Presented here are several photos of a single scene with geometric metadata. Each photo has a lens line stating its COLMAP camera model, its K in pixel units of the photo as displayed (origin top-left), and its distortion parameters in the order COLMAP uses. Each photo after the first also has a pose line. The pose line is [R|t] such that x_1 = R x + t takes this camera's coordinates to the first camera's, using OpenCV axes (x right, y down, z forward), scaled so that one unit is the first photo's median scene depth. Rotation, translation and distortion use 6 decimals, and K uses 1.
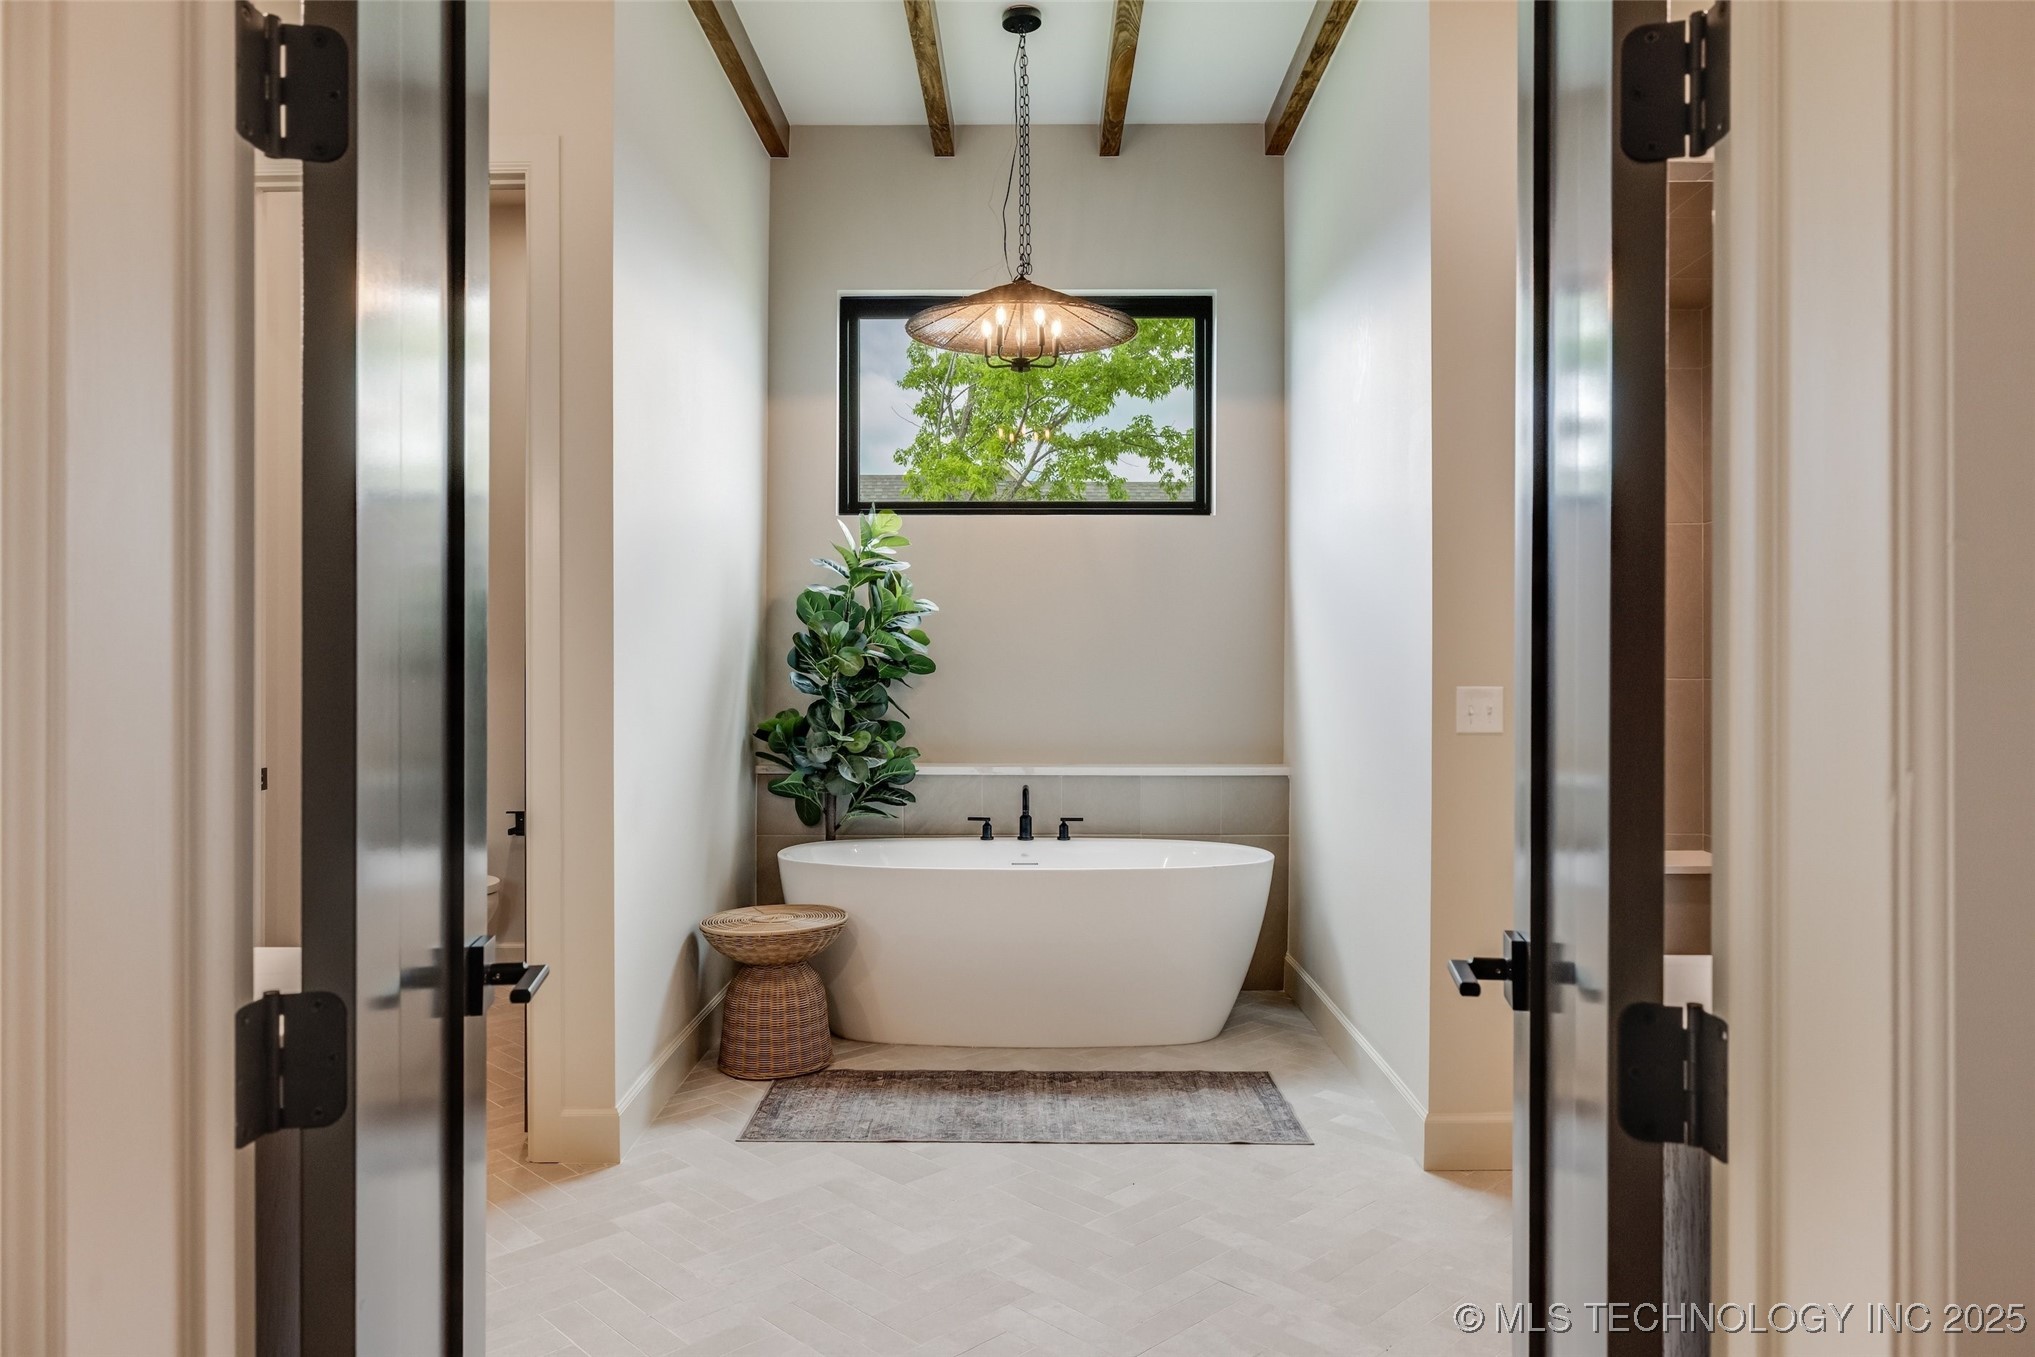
lens RADIAL K [[1384.0, 0, 1017.5], [0, 1384.0, 678.5], [0, 0, 1]] dist [0.003262, 0.000496]
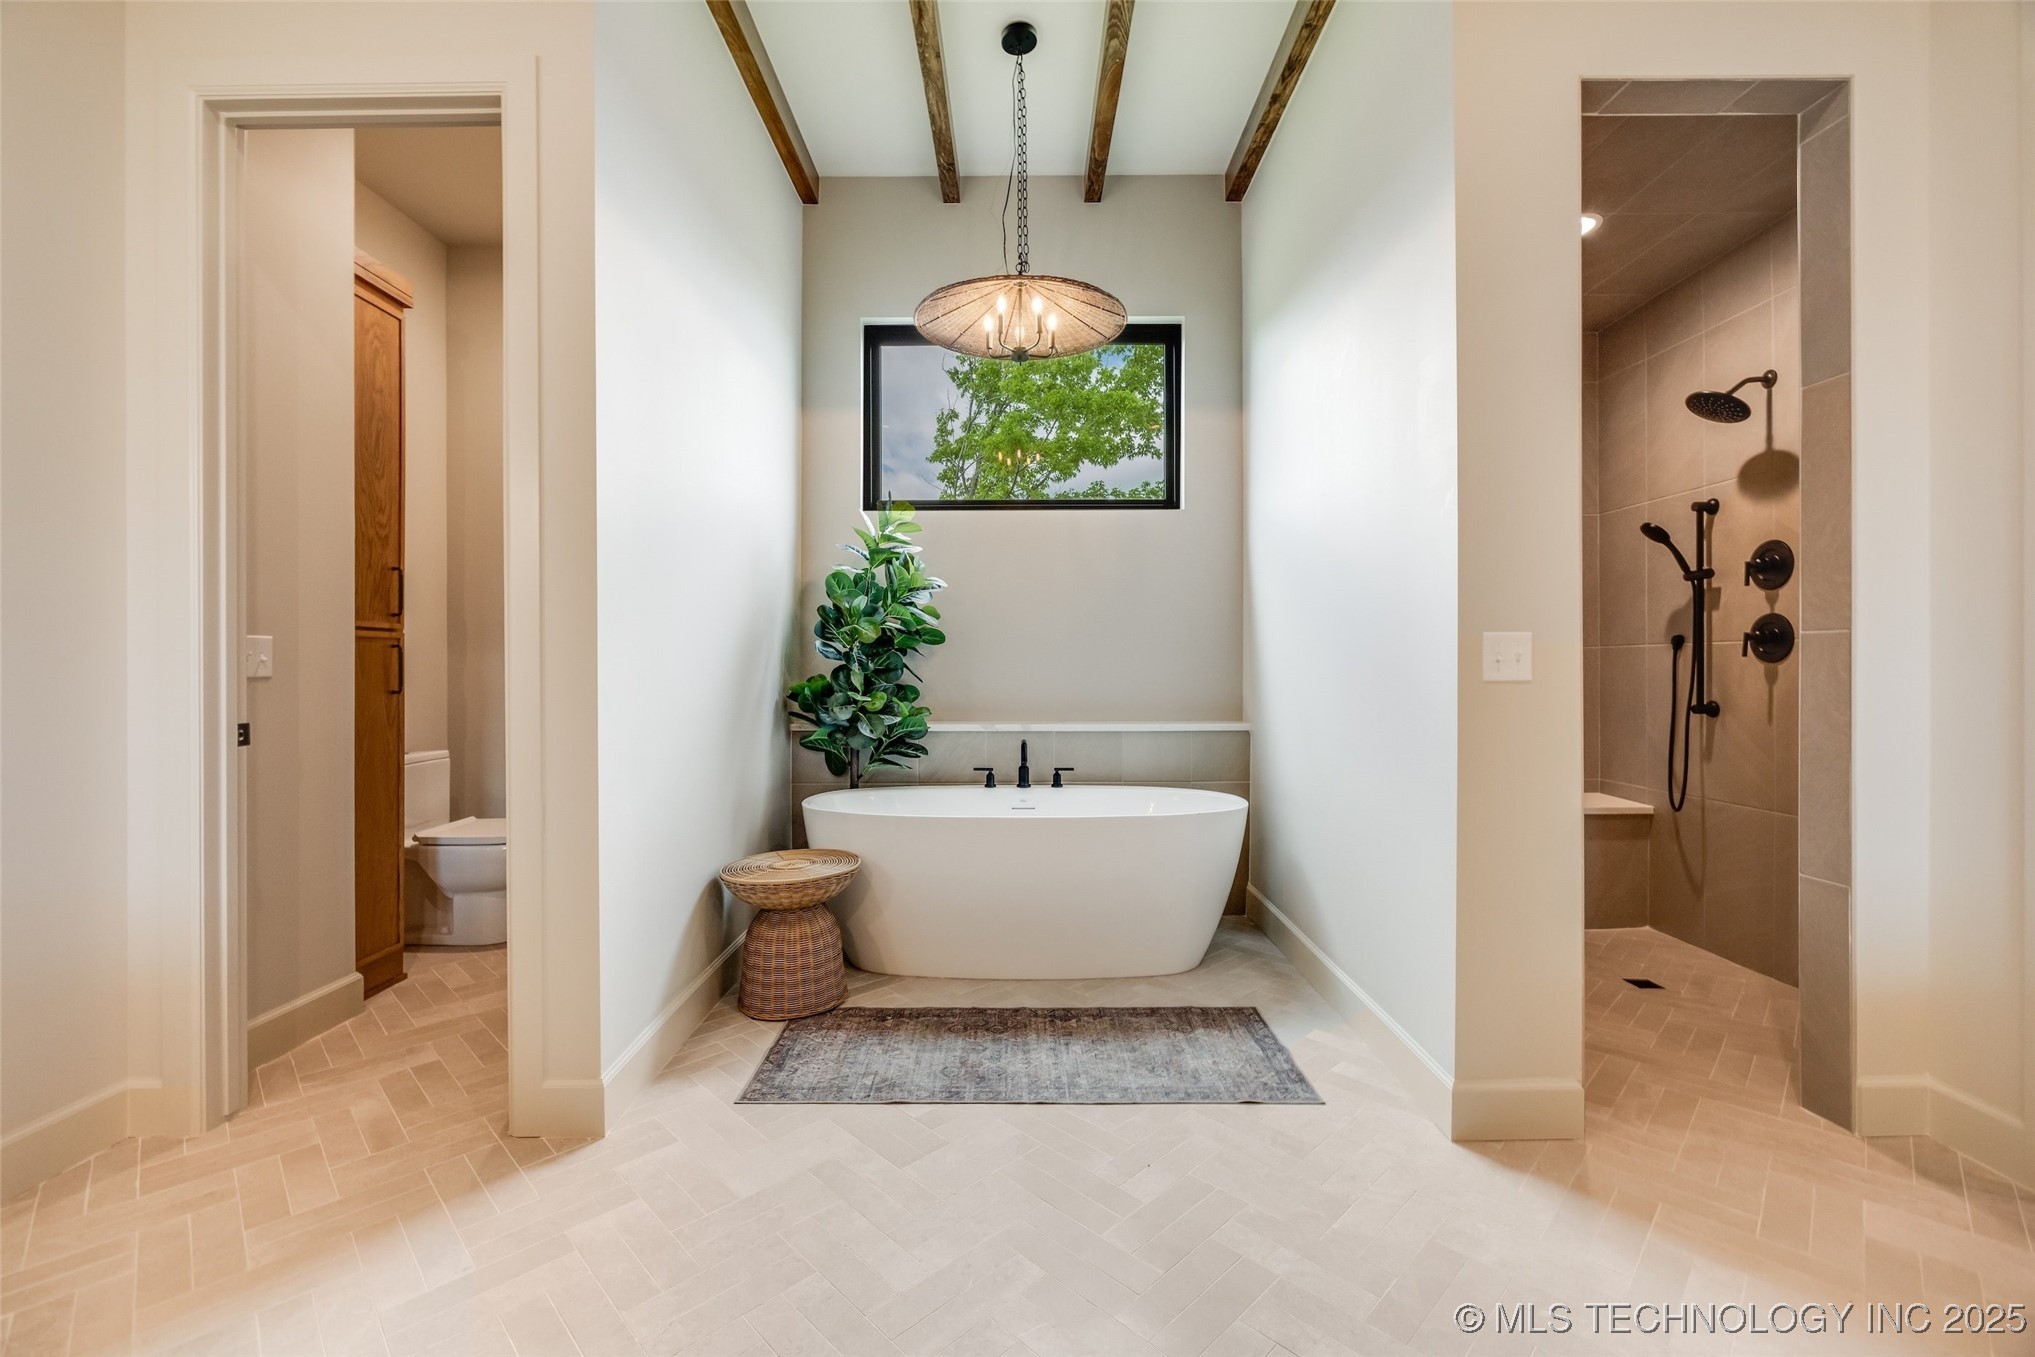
lens RADIAL K [[856.0, 0, 1017.5], [0, 856.0, 678.5], [0, 0, 1]] dist [-0.002306, -0.000273]
pose [[0.999945, -0.003581, 0.009828, -0.006437], [0.003553, 0.999989, 0.002896, 0.025674], [-0.009838, -0.002861, 0.999948, 0.306742]]
